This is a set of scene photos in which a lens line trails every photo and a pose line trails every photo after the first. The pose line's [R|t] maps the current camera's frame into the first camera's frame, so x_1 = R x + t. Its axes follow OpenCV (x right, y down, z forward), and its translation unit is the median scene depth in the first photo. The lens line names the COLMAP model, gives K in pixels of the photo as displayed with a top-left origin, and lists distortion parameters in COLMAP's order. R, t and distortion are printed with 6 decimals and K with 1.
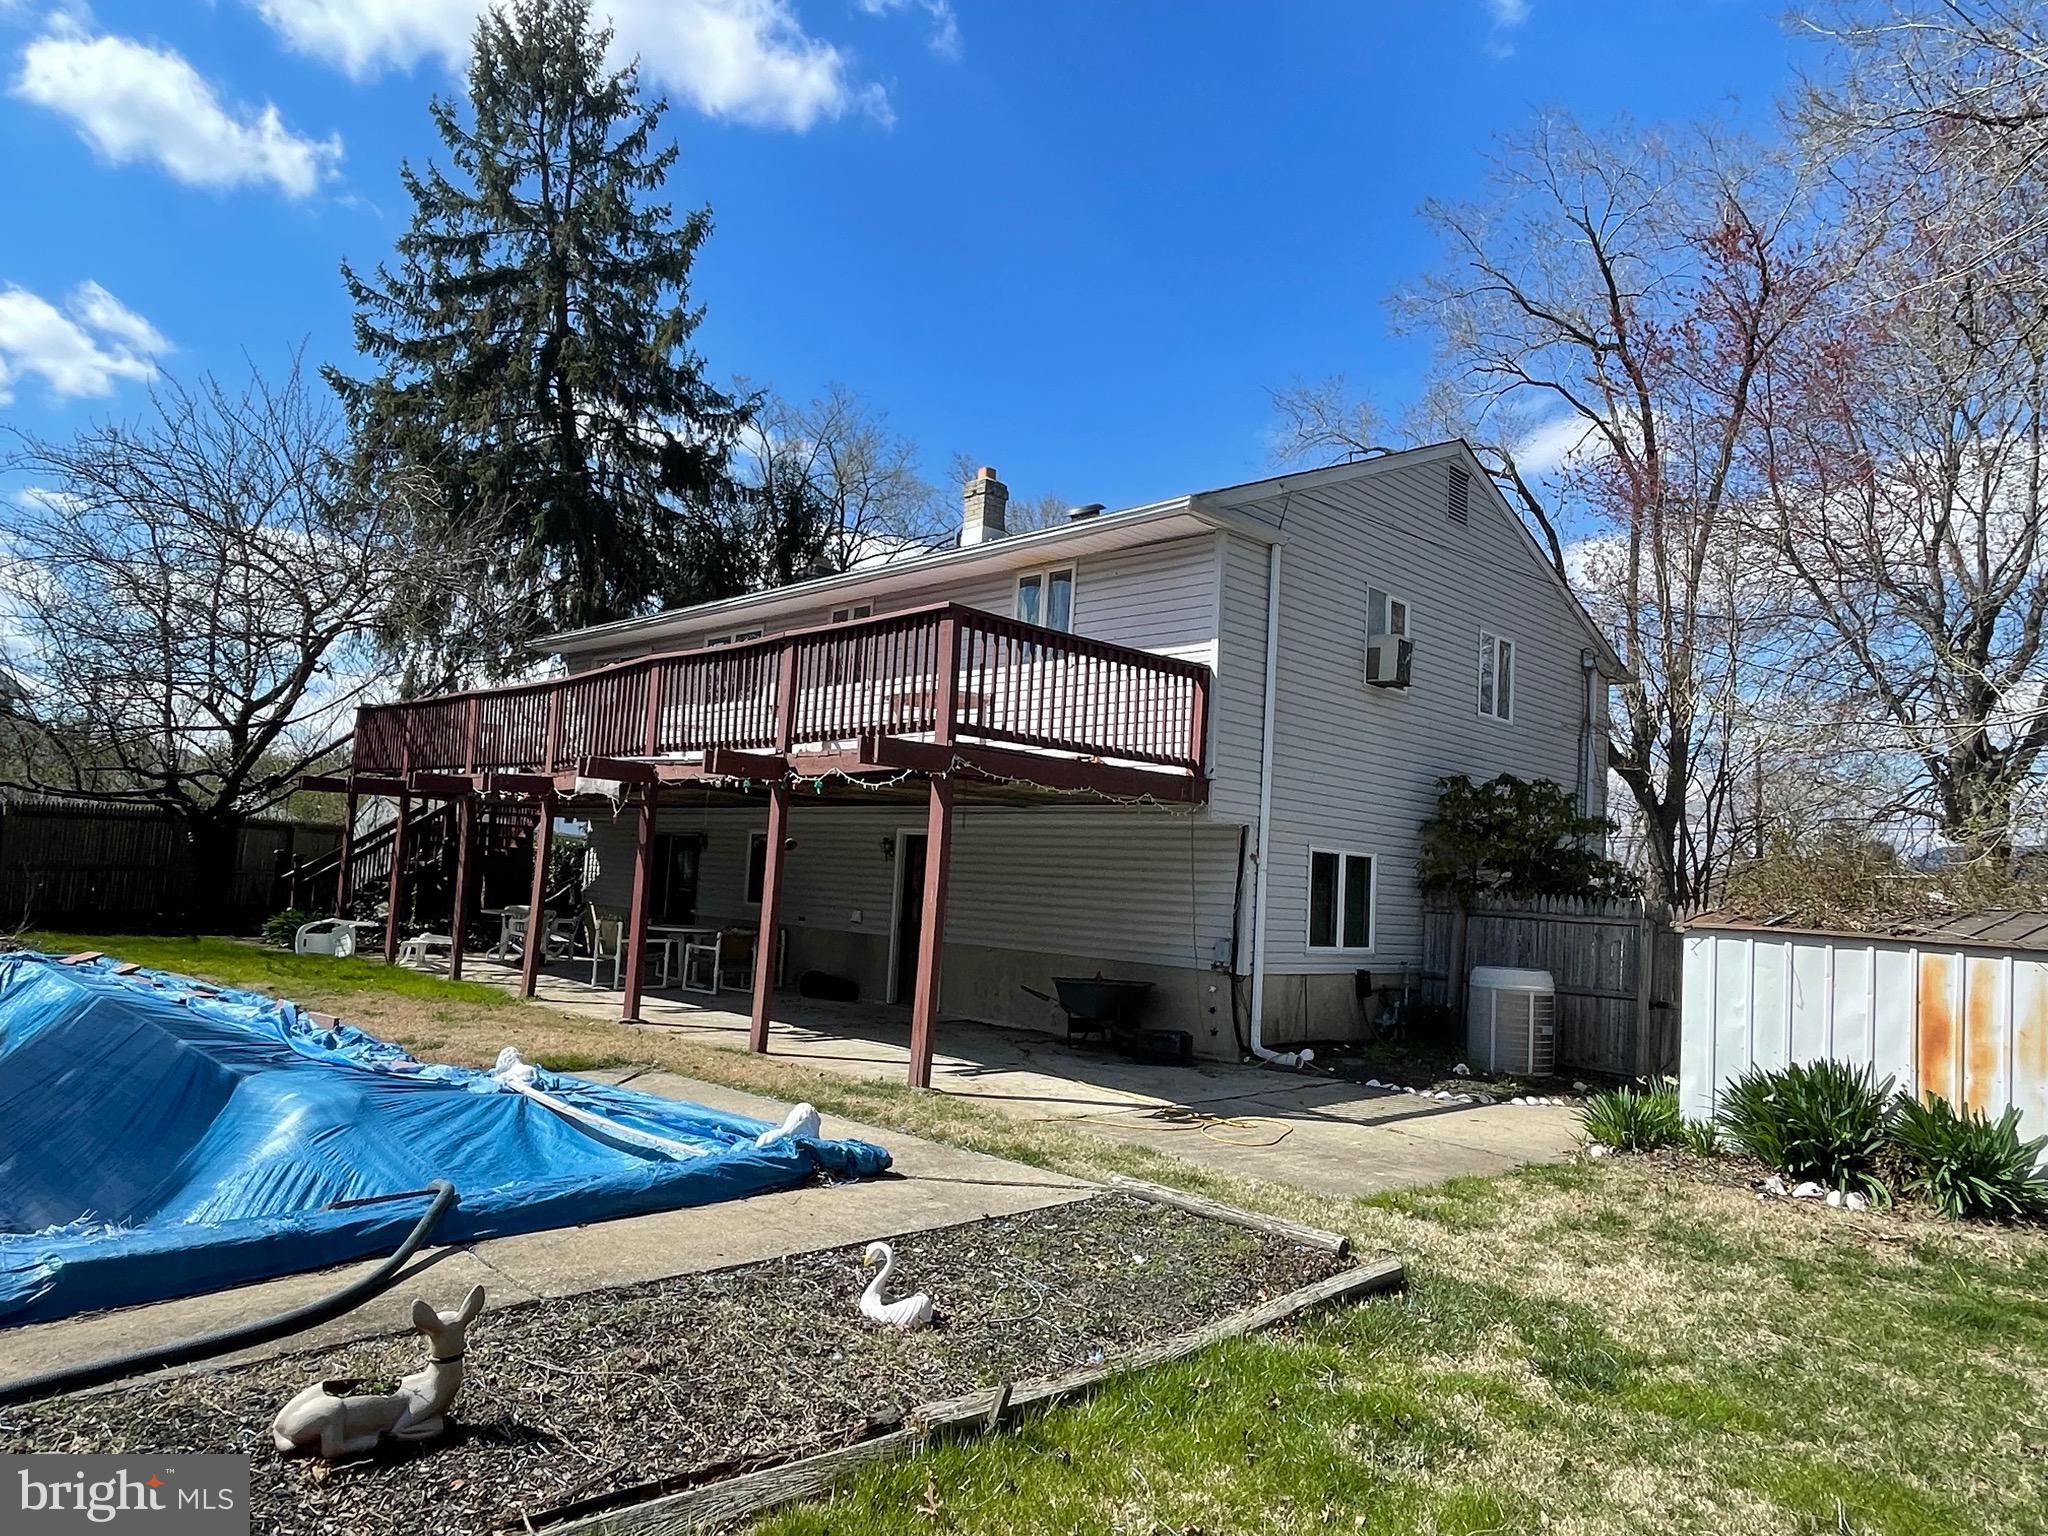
lens RADIAL K [[1303.3, 0, 1011.5], [0, 1303.3, 762.4], [0, 0, 1]] dist [0.003625, -0.001333]
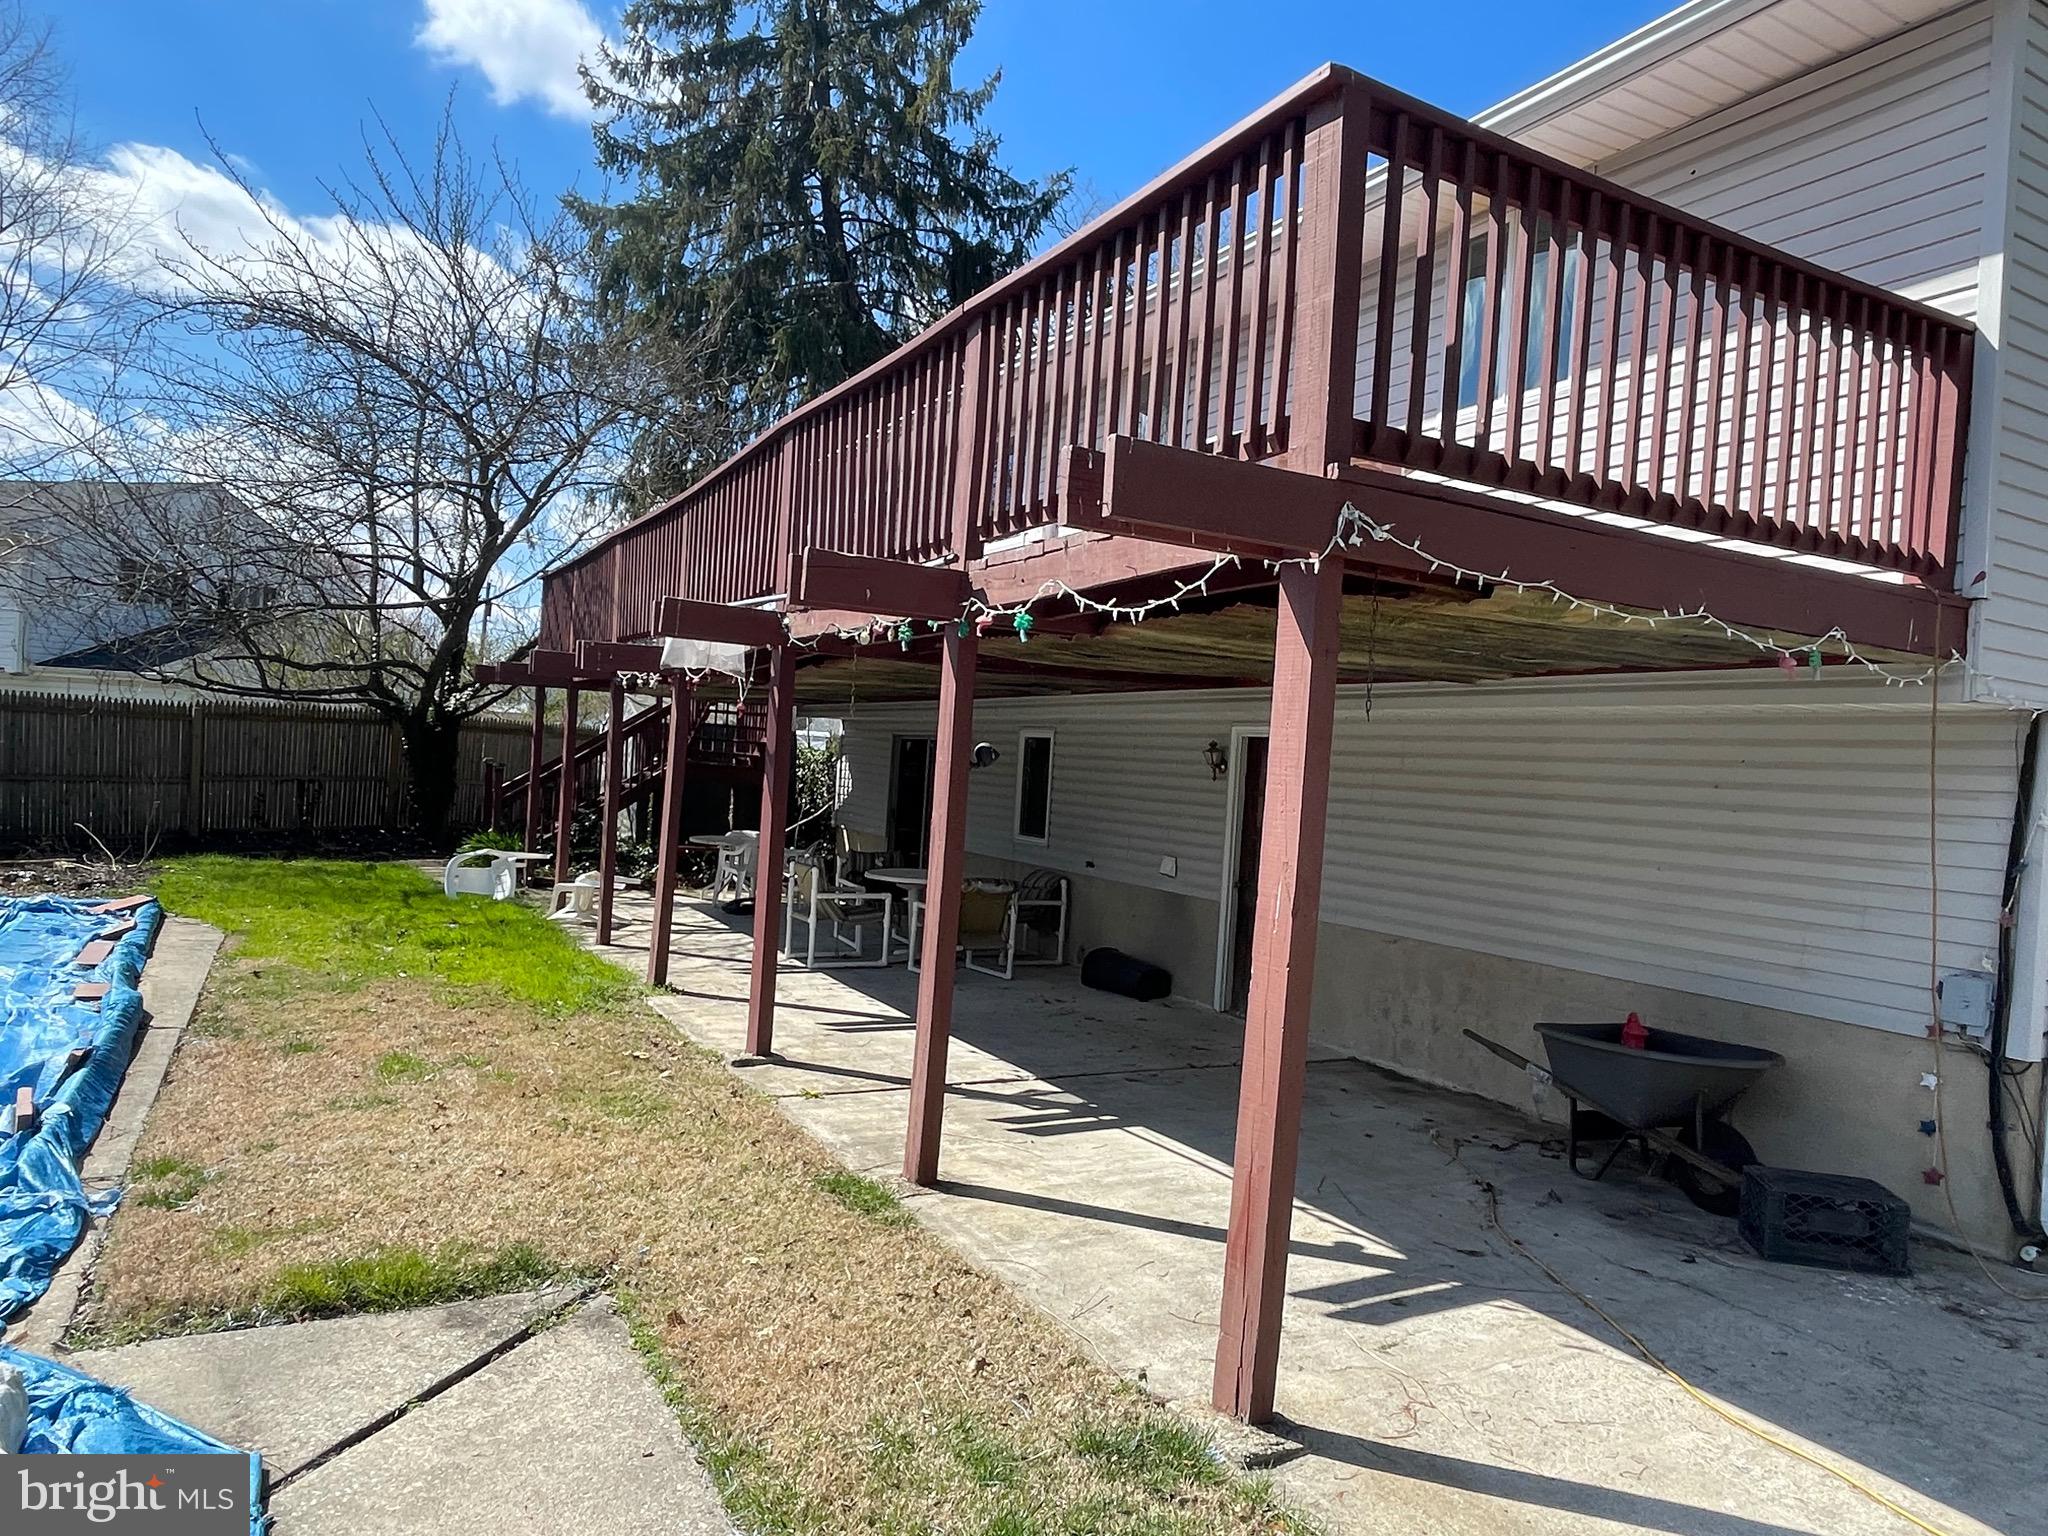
lens RADIAL K [[1303.3, 0, 1013.5], [0, 1303.3, 764.9], [0, 0, 1]] dist [0.003625, -0.001333]
pose [[0.962868, 0.004659, -0.269933, -0.022947], [0.015026, 0.997377, 0.070811, 0.025291], [0.269555, -0.072238, 0.960272, 0.416215]]
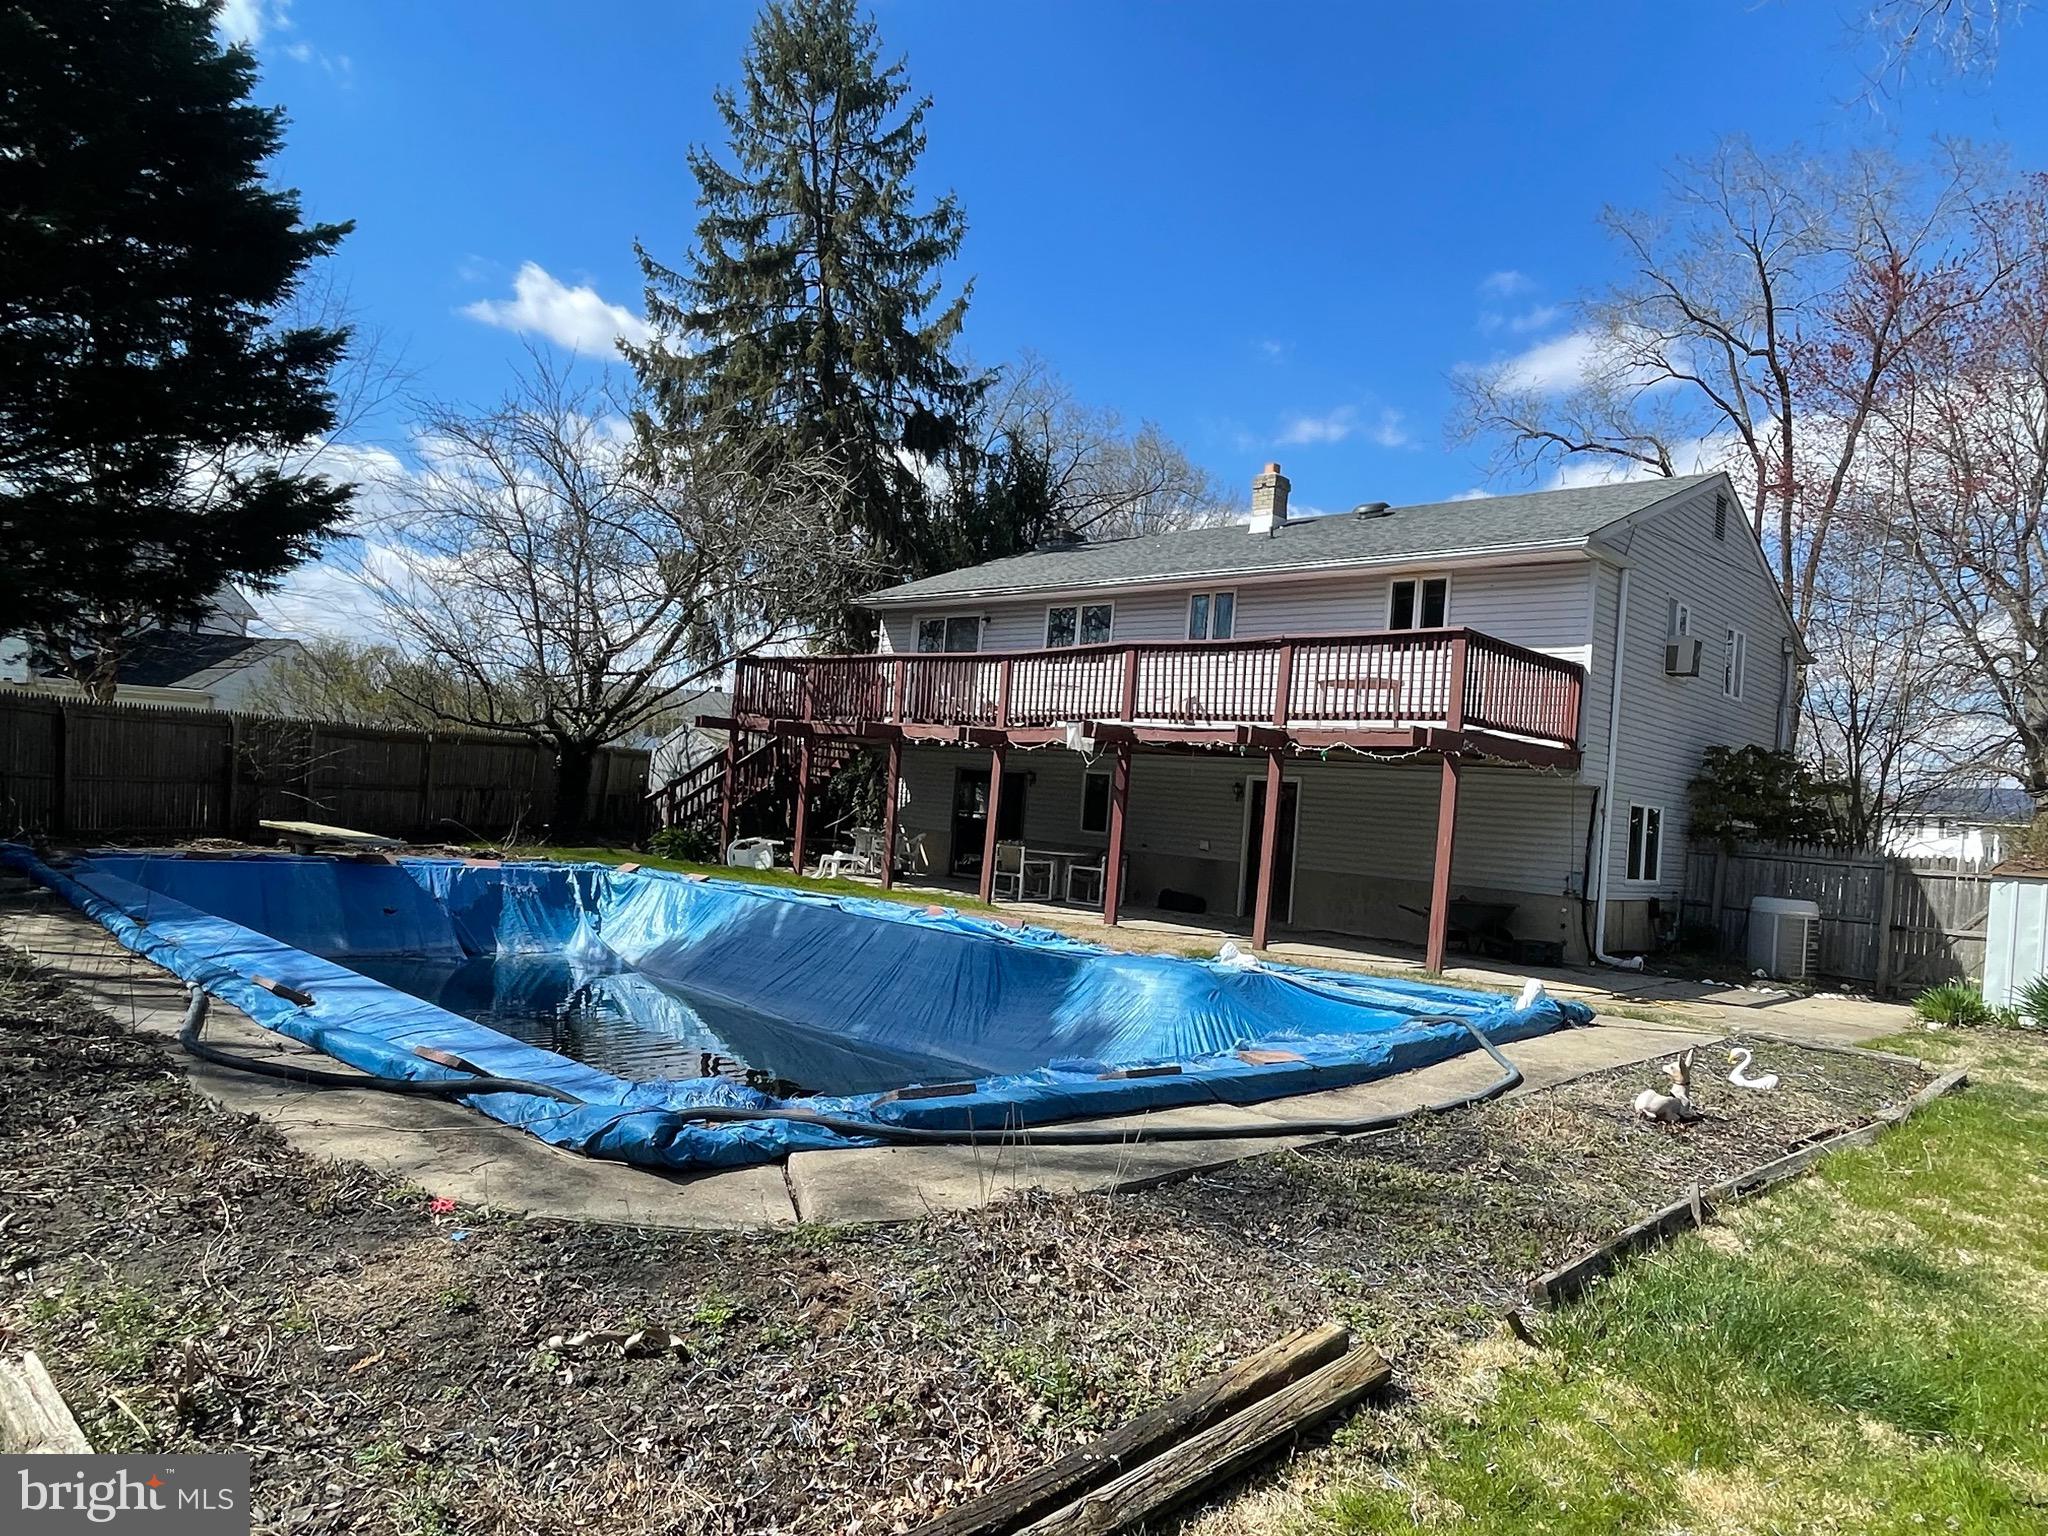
lens RADIAL K [[1303.3, 0, 1029.1], [0, 1303.3, 765.4], [0, 0, 1]] dist [0.003625, -0.001333]
pose [[0.999291, 0.022182, 0.030412, -0.358190], [-0.024156, 0.997516, 0.066169, -0.038009], [-0.028869, -0.066857, 0.997345, -0.237628]]
